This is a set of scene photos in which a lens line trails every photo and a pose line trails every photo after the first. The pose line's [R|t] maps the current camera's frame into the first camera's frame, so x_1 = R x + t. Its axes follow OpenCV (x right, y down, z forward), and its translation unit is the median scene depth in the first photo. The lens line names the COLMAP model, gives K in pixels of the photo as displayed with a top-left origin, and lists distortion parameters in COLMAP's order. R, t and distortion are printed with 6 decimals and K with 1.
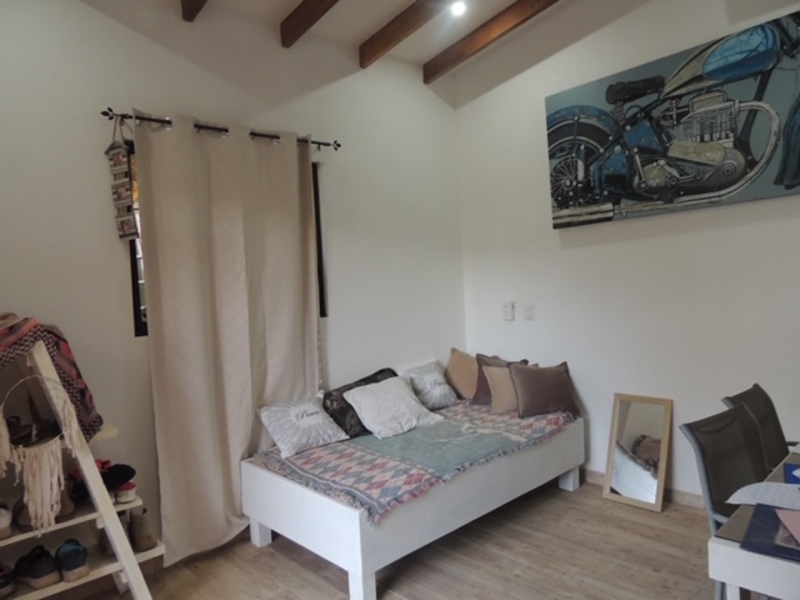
lens RADIAL K [[585.0, 0, 400.0], [0, 585.0, 300.0], [0, 0, 1]] dist [-0.012522, -0.001470]
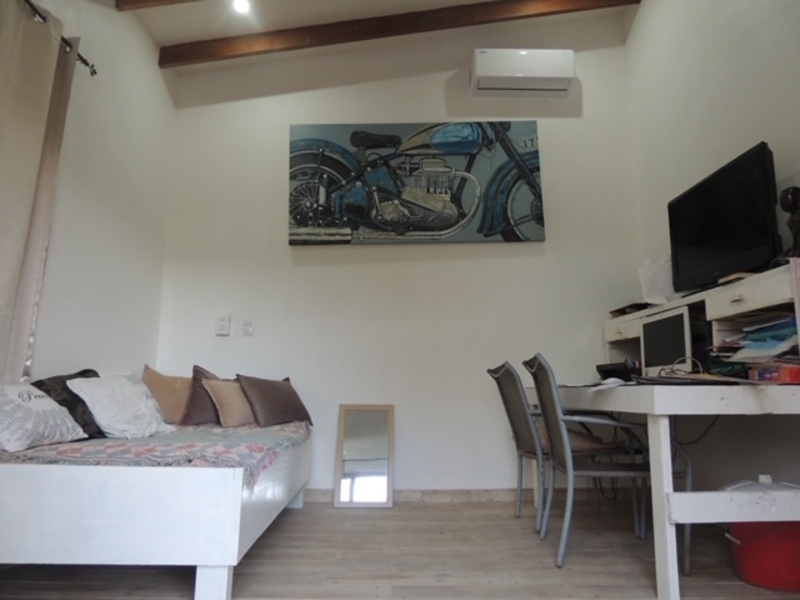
lens RADIAL K [[585.0, 0, 400.0], [0, 585.0, 300.0], [0, 0, 1]] dist [-0.012522, -0.001470]
pose [[0.655325, 0.181729, 0.733160, -0.384555], [-0.008434, 0.972327, -0.233473, 0.236240], [-0.755300, 0.146817, 0.638723, 0.242692]]
